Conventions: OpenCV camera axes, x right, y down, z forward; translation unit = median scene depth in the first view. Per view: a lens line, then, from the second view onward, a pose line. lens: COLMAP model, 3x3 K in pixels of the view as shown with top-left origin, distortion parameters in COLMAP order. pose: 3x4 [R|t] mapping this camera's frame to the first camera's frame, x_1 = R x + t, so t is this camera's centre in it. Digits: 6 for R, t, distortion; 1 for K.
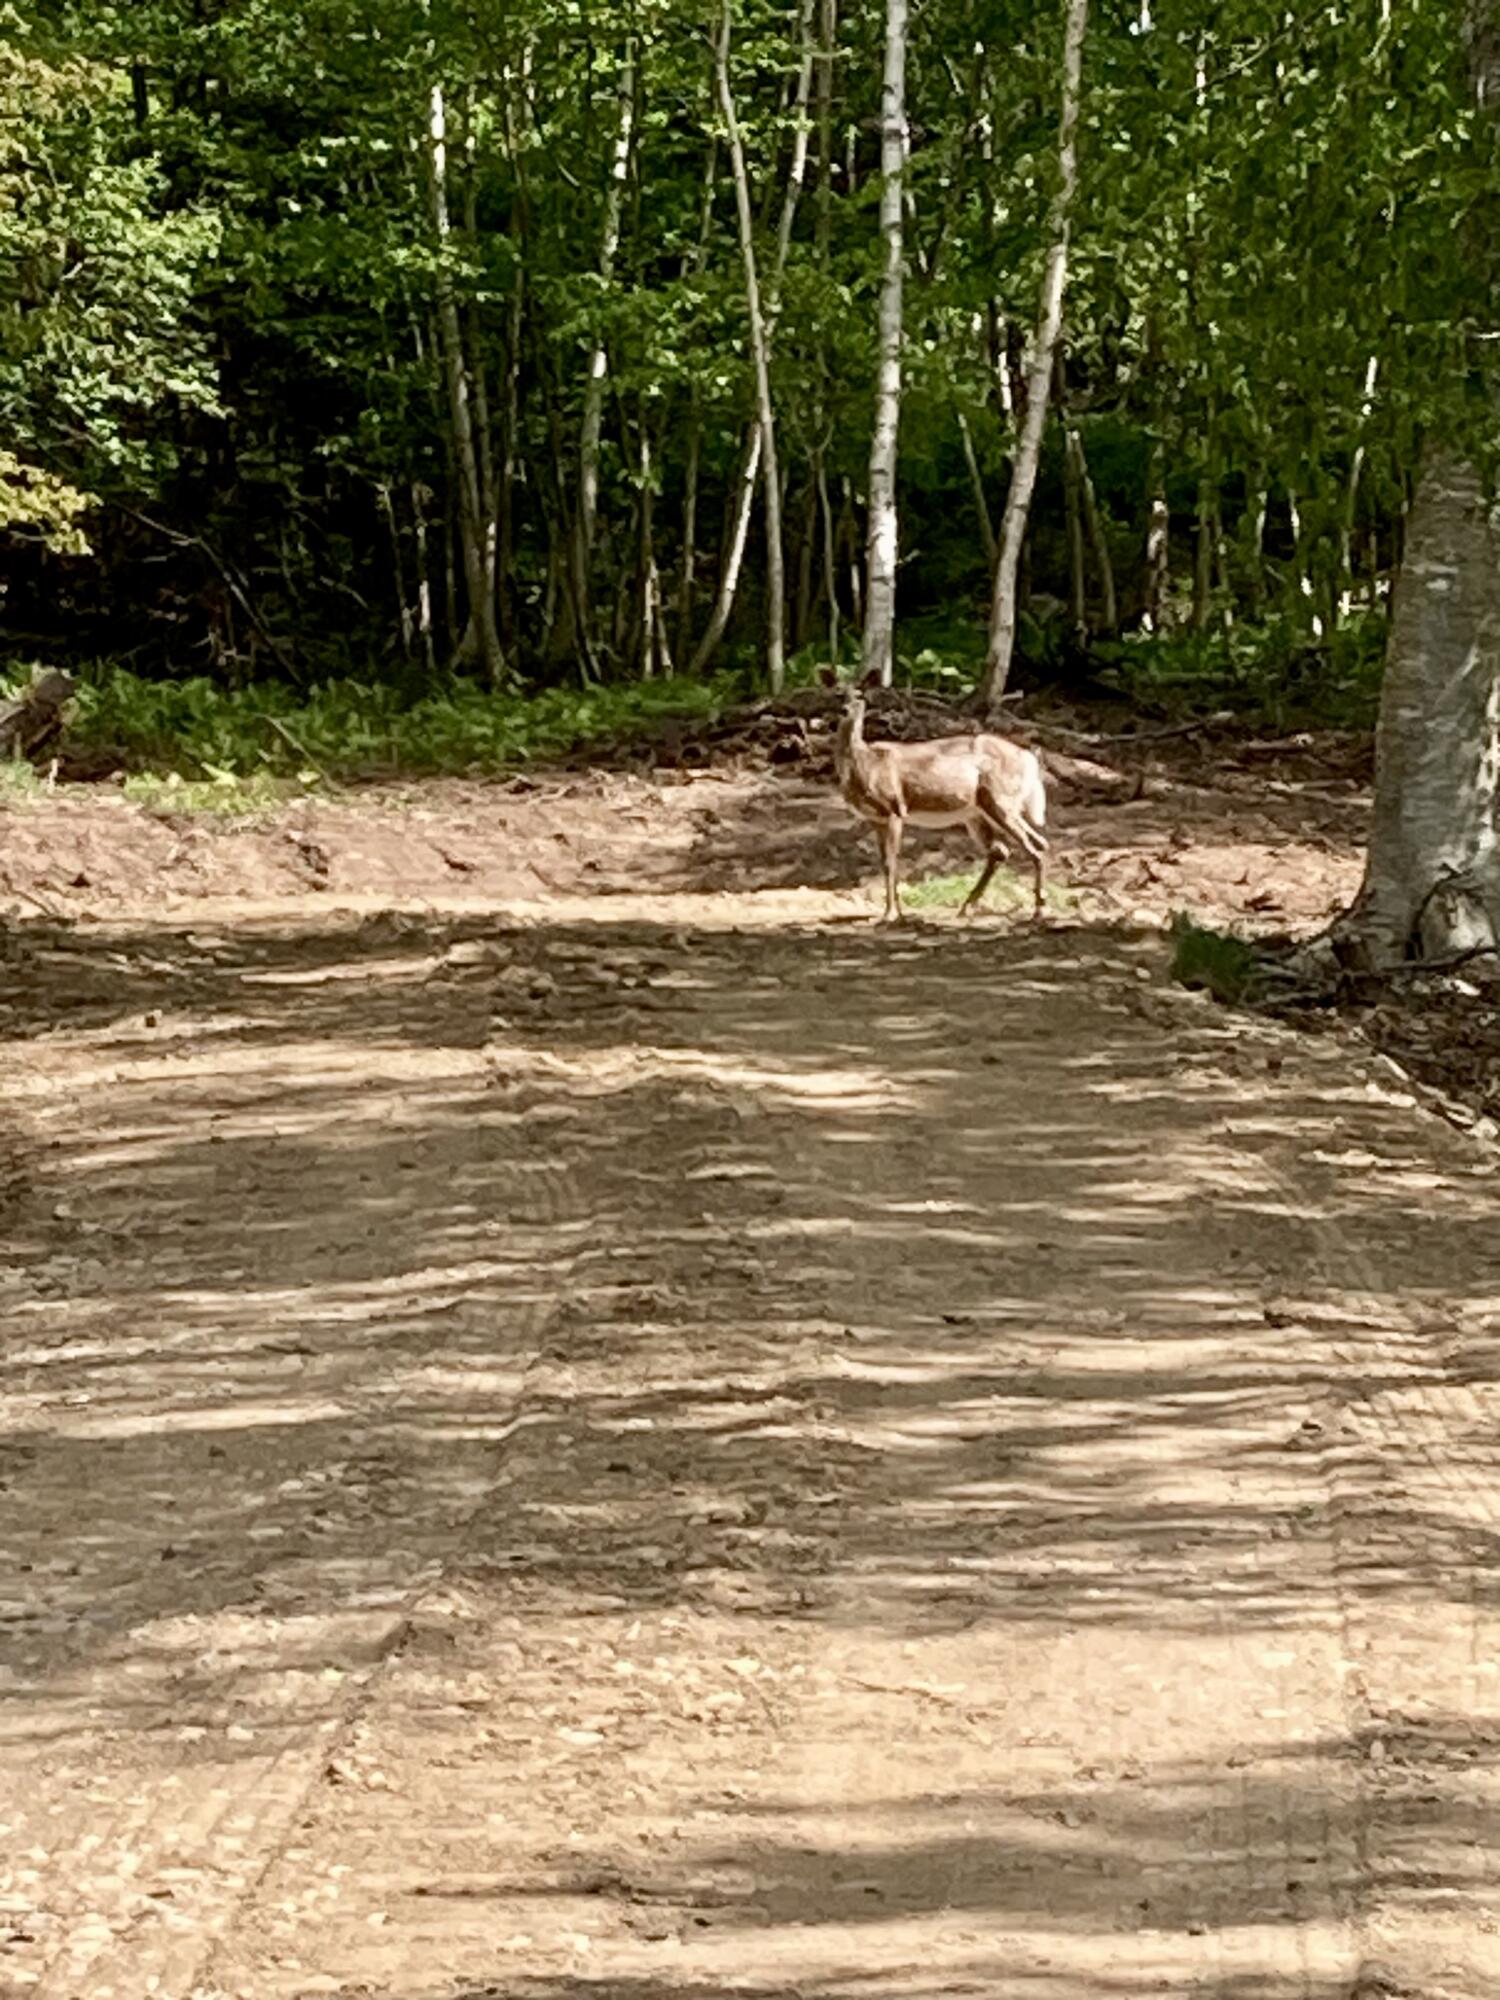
lens RADIAL K [[8163.6, 0, 749.3], [0, 8163.6, 1000.7], [0, 0, 1]] dist [0.385215, 2.752045]
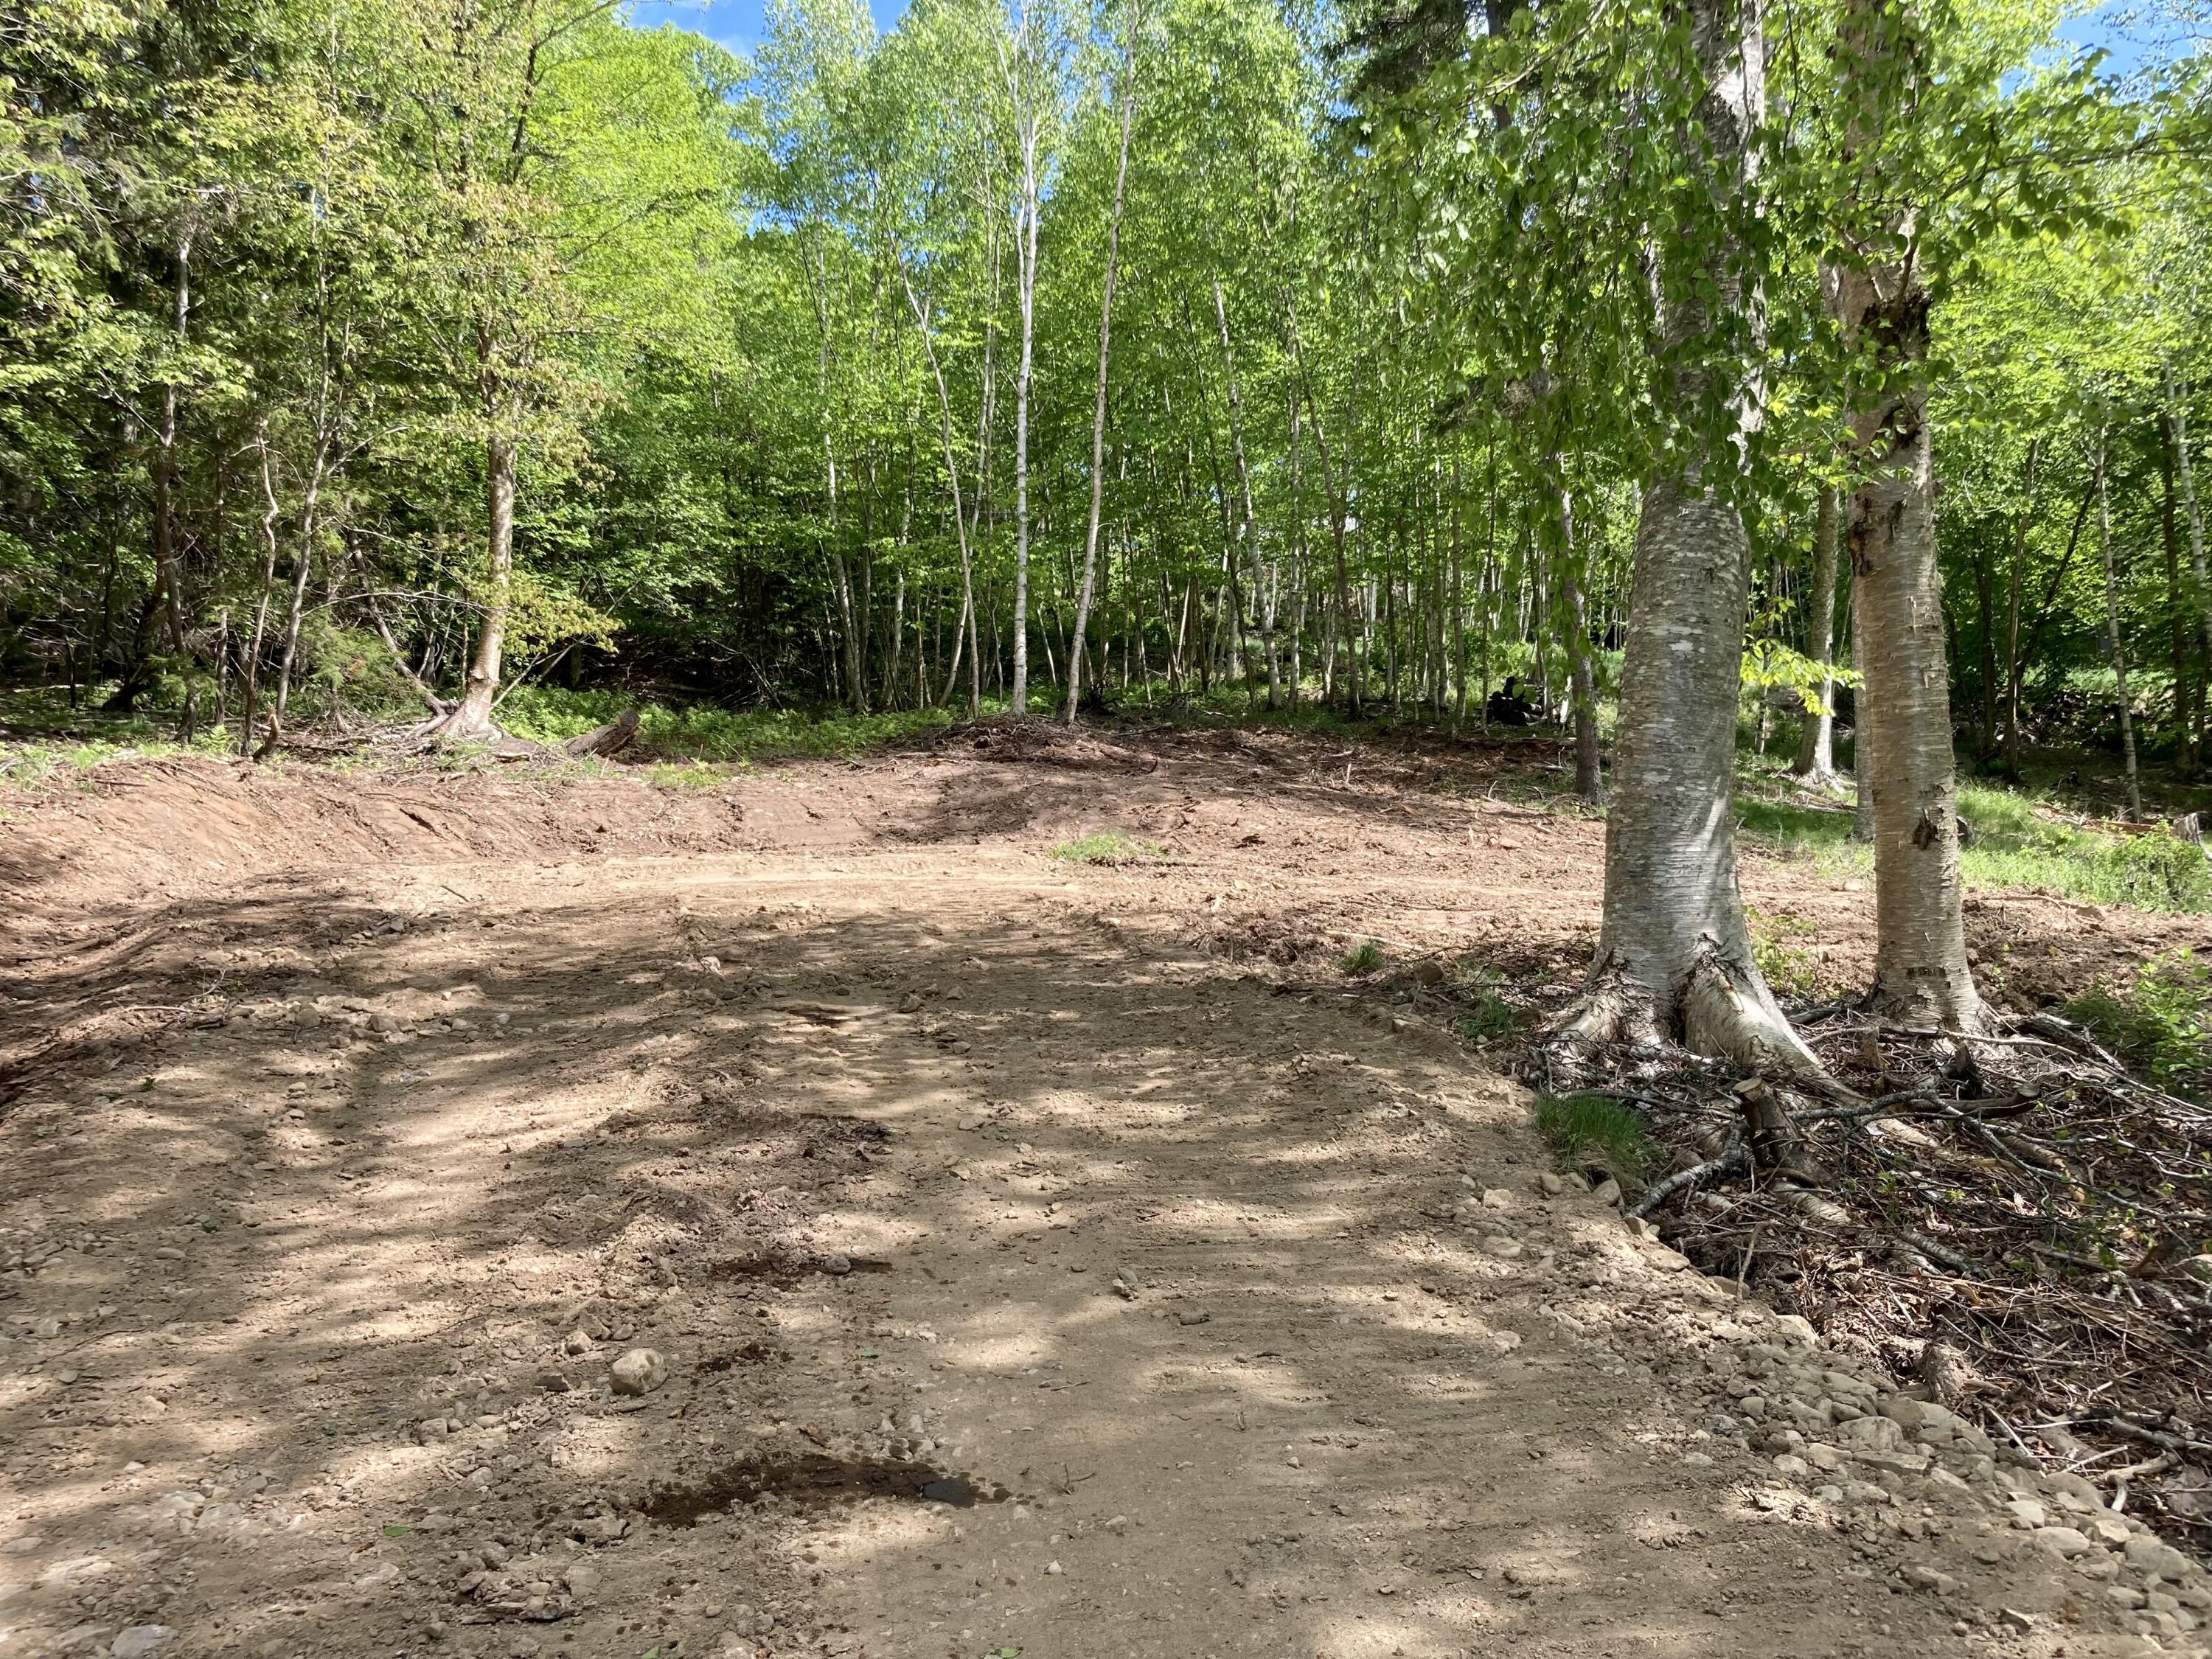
lens RADIAL K [[1809.3, 0, 1111.4], [0, 1809.3, 837.5], [0, 0, 1]] dist [0.043959, -0.012350]
pose [[0.996447, -0.014790, 0.082911, -0.001636], [0.011519, 0.999142, 0.039794, -0.025327], [-0.083429, -0.038698, 0.995762, 0.534769]]
